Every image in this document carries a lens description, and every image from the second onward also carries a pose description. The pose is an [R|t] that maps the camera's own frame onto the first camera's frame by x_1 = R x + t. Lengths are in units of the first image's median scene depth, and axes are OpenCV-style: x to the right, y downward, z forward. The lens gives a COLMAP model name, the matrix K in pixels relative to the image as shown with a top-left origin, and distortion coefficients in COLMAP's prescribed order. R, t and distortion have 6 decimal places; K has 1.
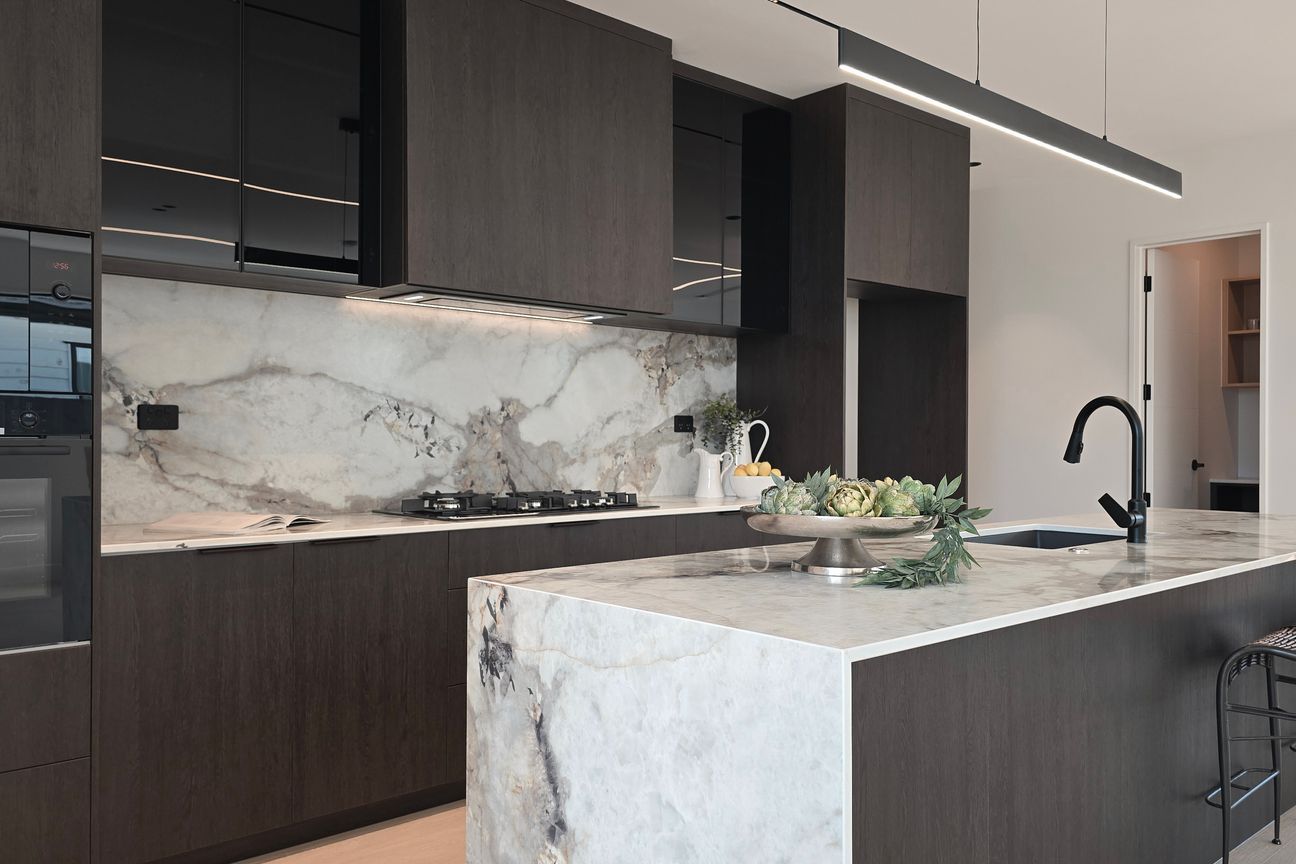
lens RADIAL K [[996.2, 0, 648.0], [0, 996.2, 432.0], [0, 0, 1]] dist [0.010348, 0.001786]
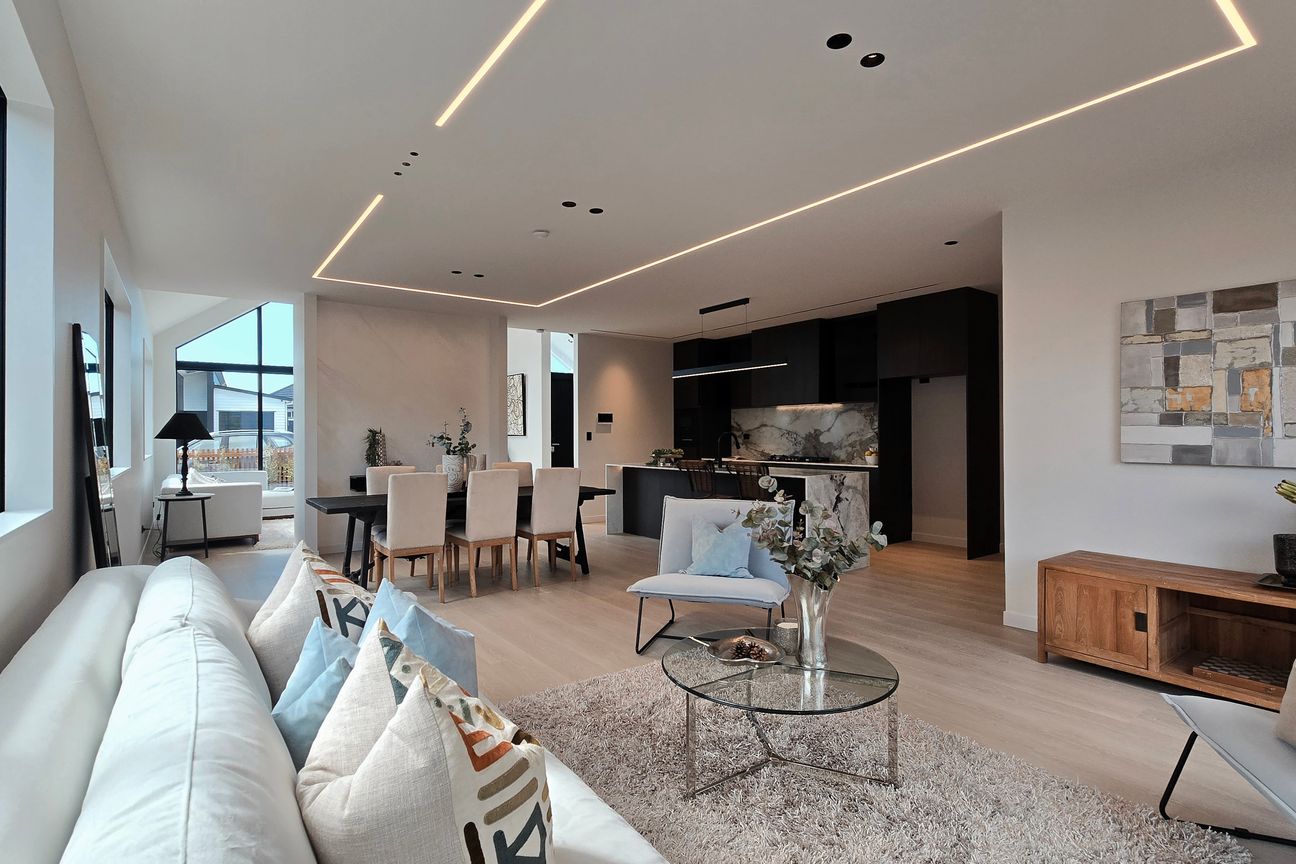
lens RADIAL K [[626.4, 0, 640.0], [0, 626.4, 430.3], [0, 0, 1]] dist [-0.002201, -0.000437]
pose [[-0.105204, -0.007879, -0.994419, 2.086248], [0.012240, 0.999883, -0.009217, -0.018671], [0.994375, -0.013141, -0.105095, 0.634477]]
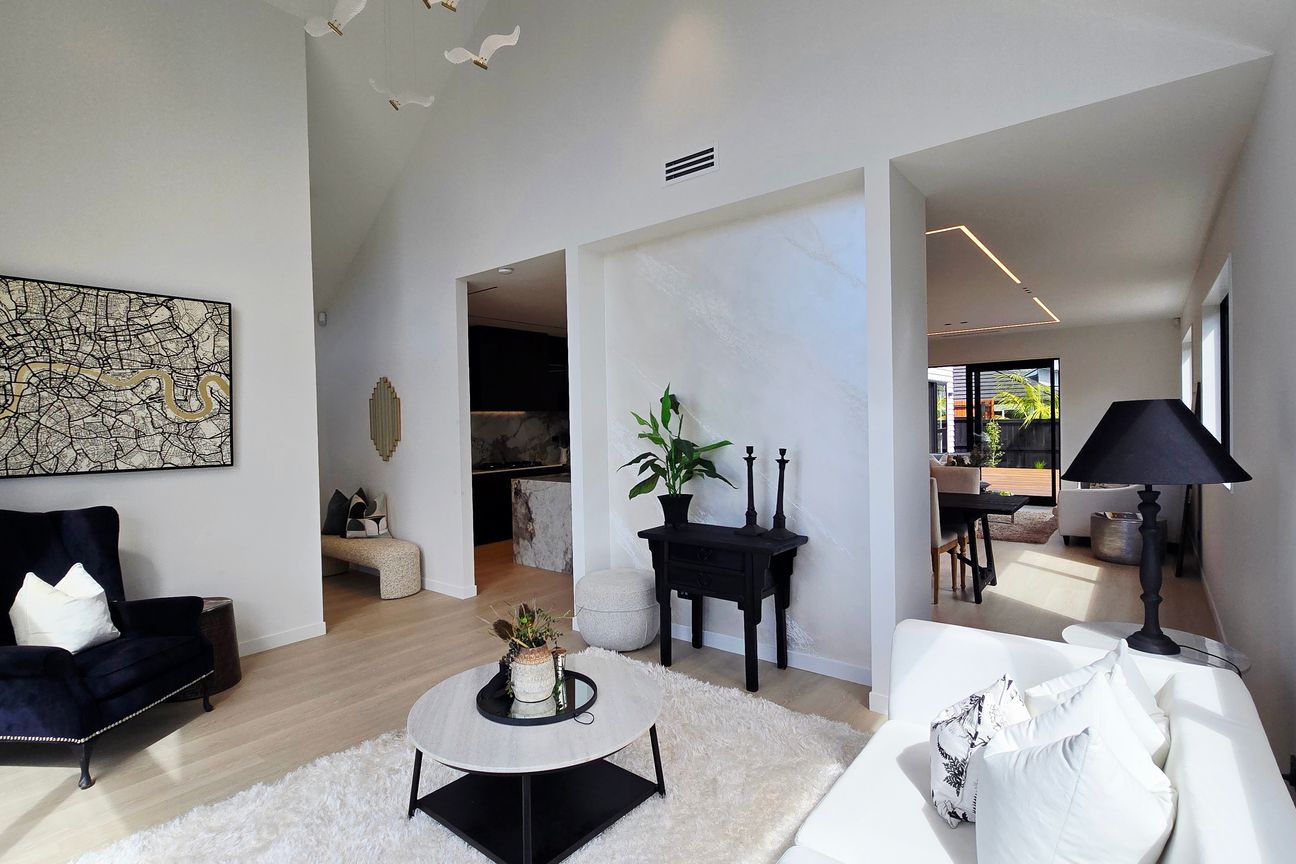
lens RADIAL K [[626.4, 0, 640.0], [0, 626.4, 430.3], [0, 0, 1]] dist [-0.002201, -0.000437]
pose [[0.988313, -0.026459, 0.150125, 0.003711], [0.023308, 0.999470, 0.022710, -0.090786], [-0.150647, -0.018945, 0.988406, -1.250133]]
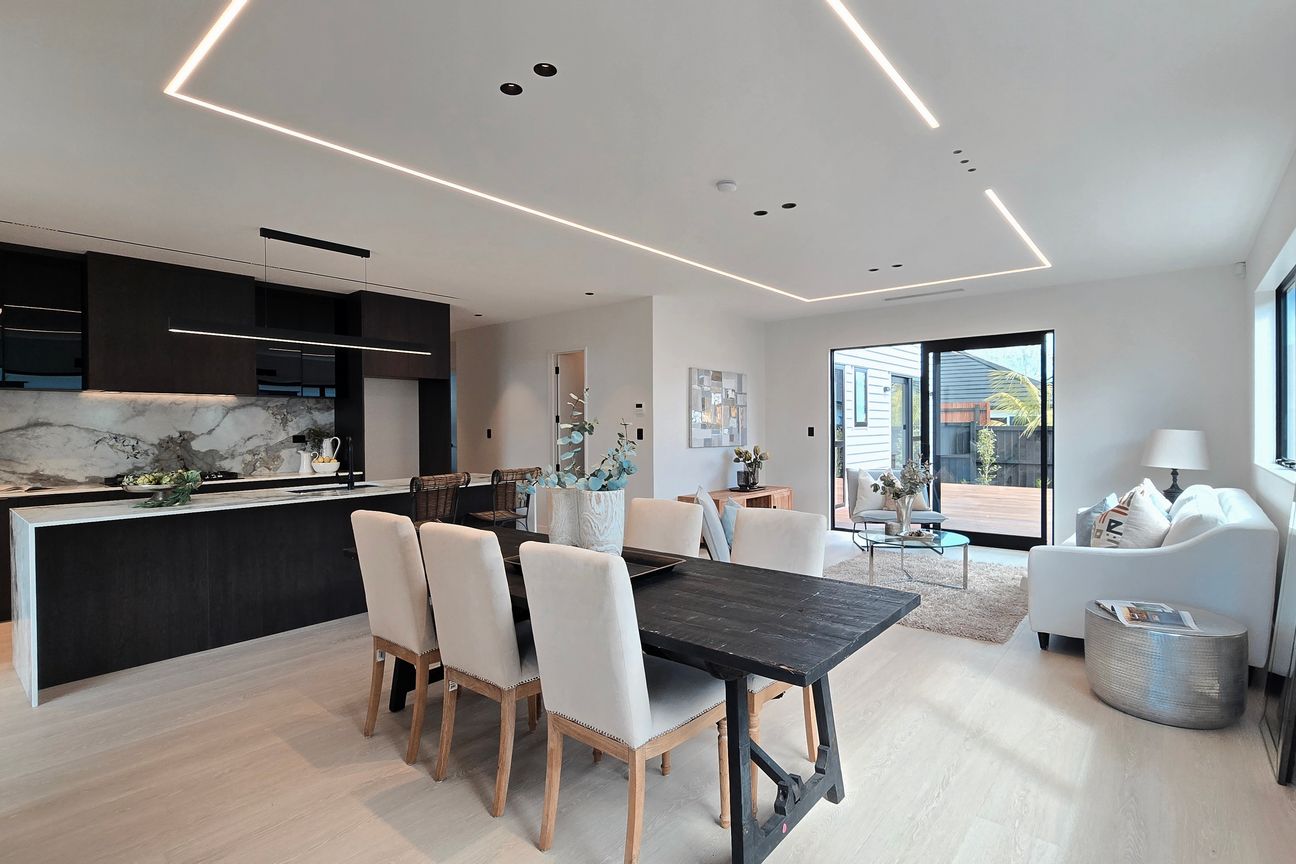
lens RADIAL K [[626.4, 0, 640.0], [0, 626.4, 430.3], [0, 0, 1]] dist [-0.002201, -0.000437]
pose [[0.992070, -0.008998, 0.125364, 0.724141], [0.007063, 0.999849, 0.015872, -0.052405], [-0.125488, -0.014861, 0.991984, -0.555503]]
